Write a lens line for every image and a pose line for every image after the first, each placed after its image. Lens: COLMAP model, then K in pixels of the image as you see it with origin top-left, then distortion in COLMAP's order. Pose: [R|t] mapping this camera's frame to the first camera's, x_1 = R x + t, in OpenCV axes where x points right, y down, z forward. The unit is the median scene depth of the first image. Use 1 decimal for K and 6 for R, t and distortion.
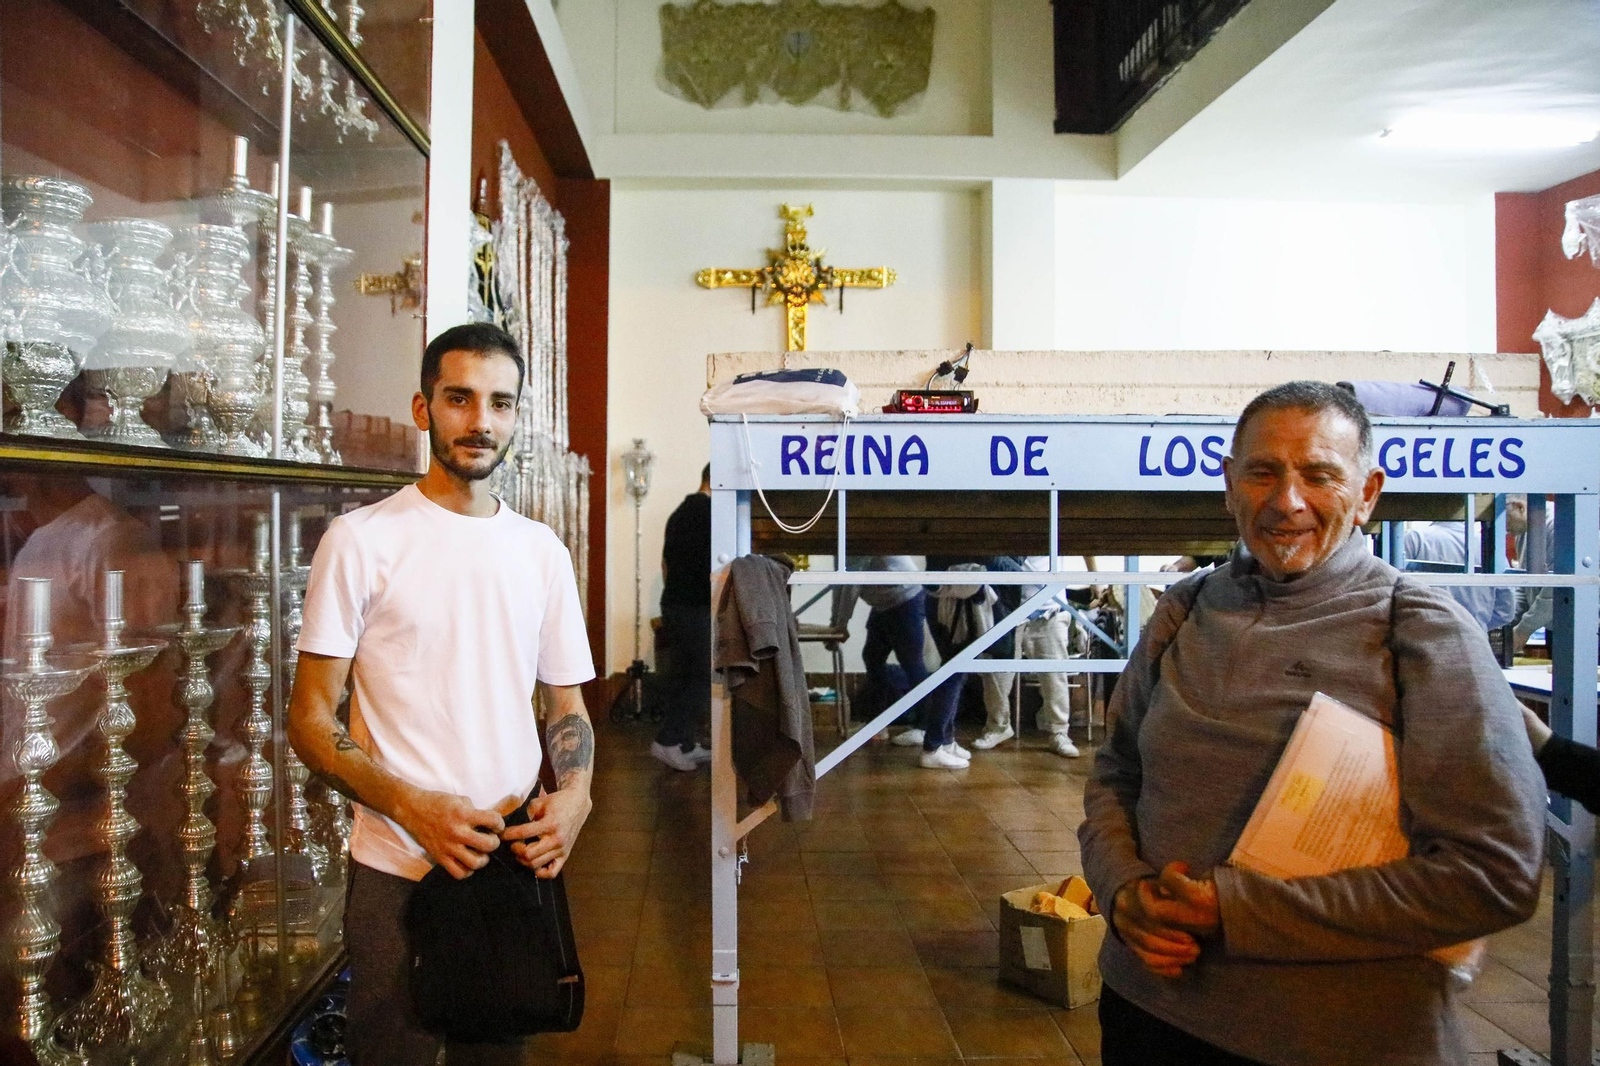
lens RADIAL K [[1077.4, 0, 768.3], [0, 1077.4, 530.4], [0, 0, 1]] dist [-0.149729, 0.089854]
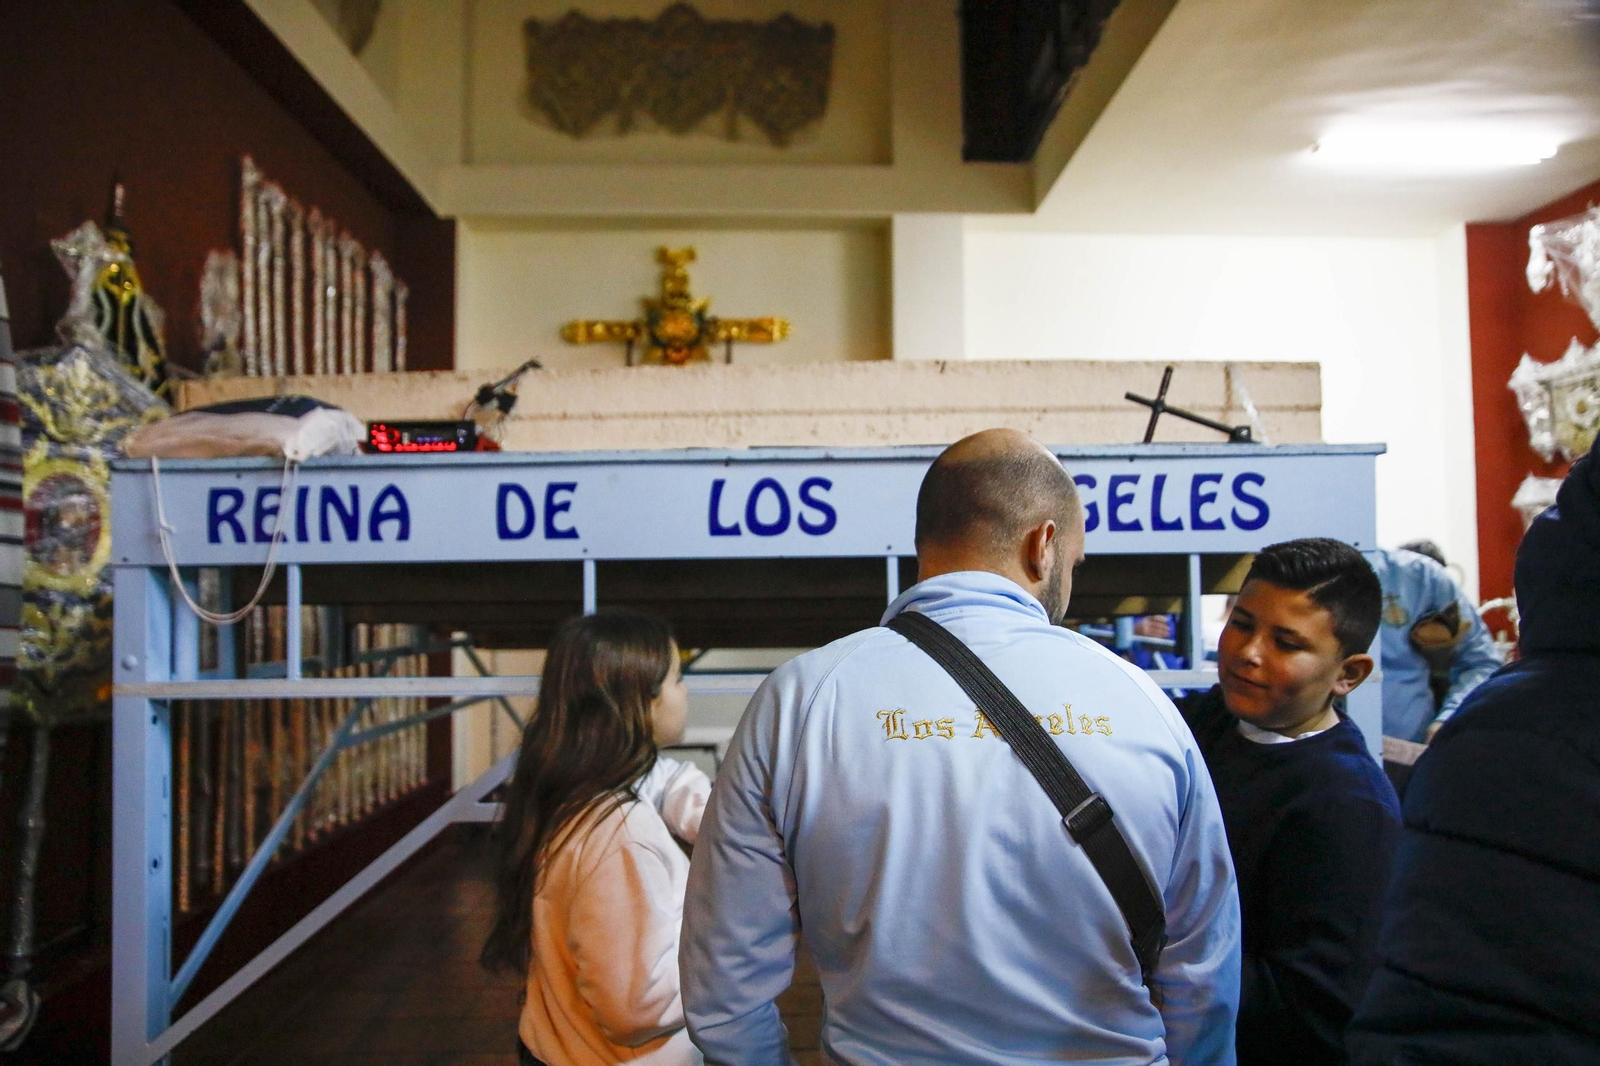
lens RADIAL K [[1189.8, 0, 799.3], [0, 1189.8, 568.4], [0, 0, 1]] dist [-0.147328, 0.152417]
pose [[0.998574, -0.012232, 0.051955, 0.331752], [0.014540, 0.998913, -0.044283, 0.004026], [-0.051357, 0.044975, 0.997667, 0.199200]]
